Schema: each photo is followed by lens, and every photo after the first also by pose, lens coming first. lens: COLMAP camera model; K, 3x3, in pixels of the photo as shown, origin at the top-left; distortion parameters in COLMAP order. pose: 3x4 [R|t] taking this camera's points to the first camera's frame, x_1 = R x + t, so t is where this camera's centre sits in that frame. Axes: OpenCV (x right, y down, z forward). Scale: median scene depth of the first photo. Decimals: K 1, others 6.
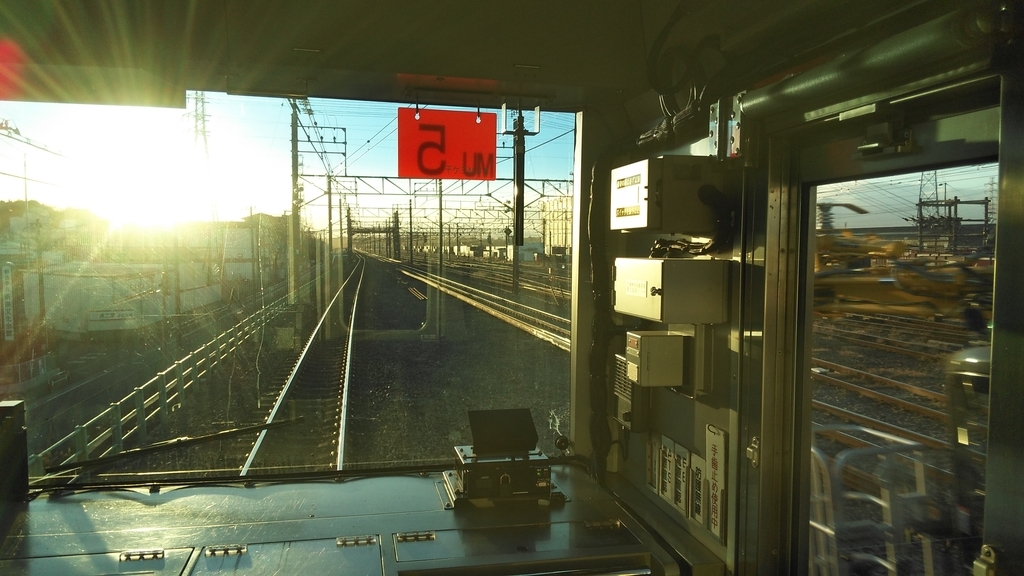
lens RADIAL K [[754.1, 0, 514.8], [0, 754.1, 289.2], [0, 0, 1]] dist [0.007917, -0.003572]
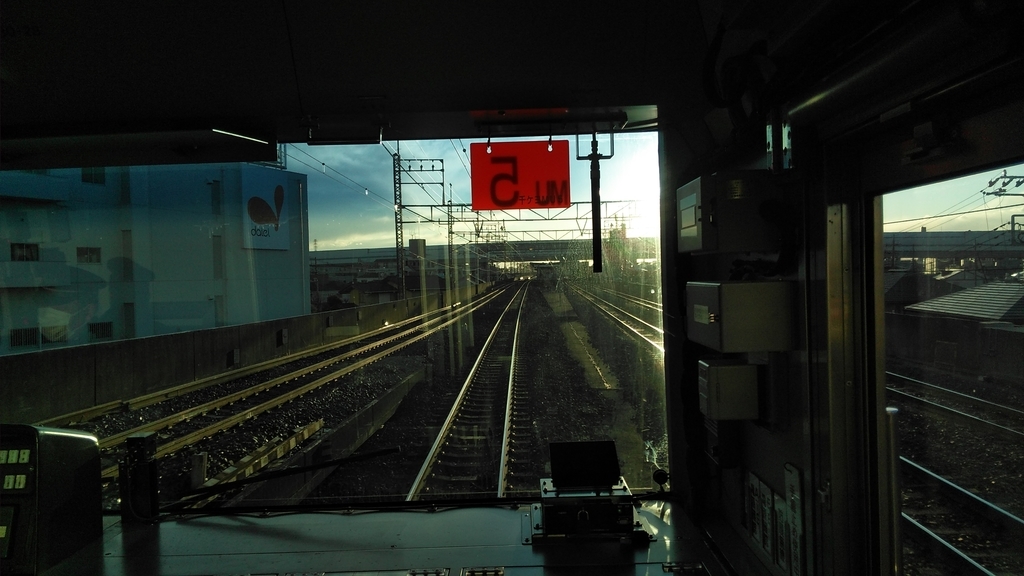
lens RADIAL K [[755.6, 0, 513.7], [0, 755.6, 286.8], [0, 0, 1]] dist [0.000993, -0.006216]
pose [[0.974531, -0.037786, -0.221045, 0.118882], [0.030032, 0.998813, -0.038338, -0.005545], [0.222232, 0.030723, 0.974510, 0.026588]]
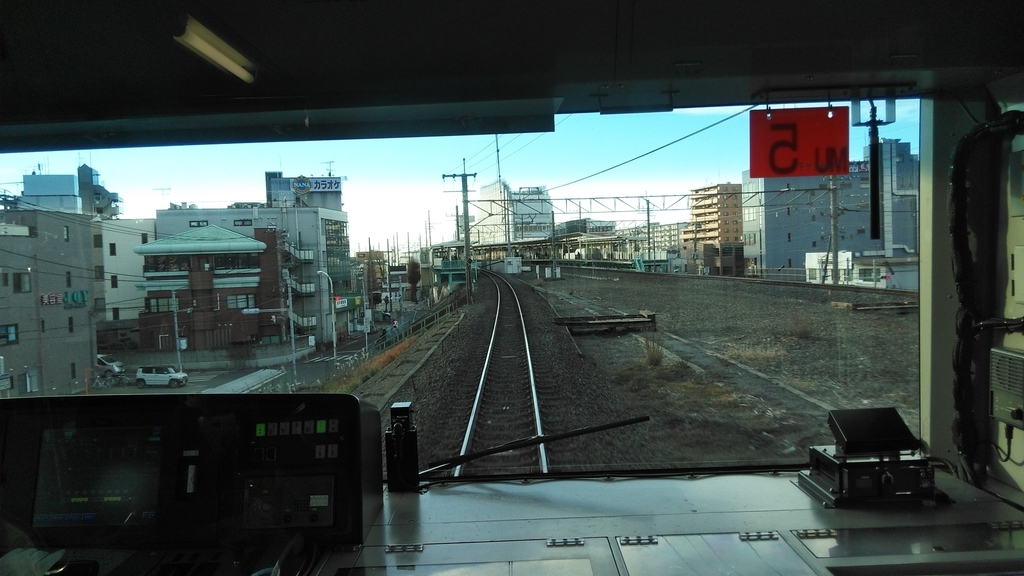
lens RADIAL K [[755.6, 0, 513.7], [0, 755.6, 286.8], [0, 0, 1]] dist [0.000993, -0.006216]
pose [[0.973338, -0.038965, -0.226043, -0.239763], [0.036957, 0.999231, -0.013111, -0.001093], [0.226380, 0.004408, 0.974029, -0.057143]]
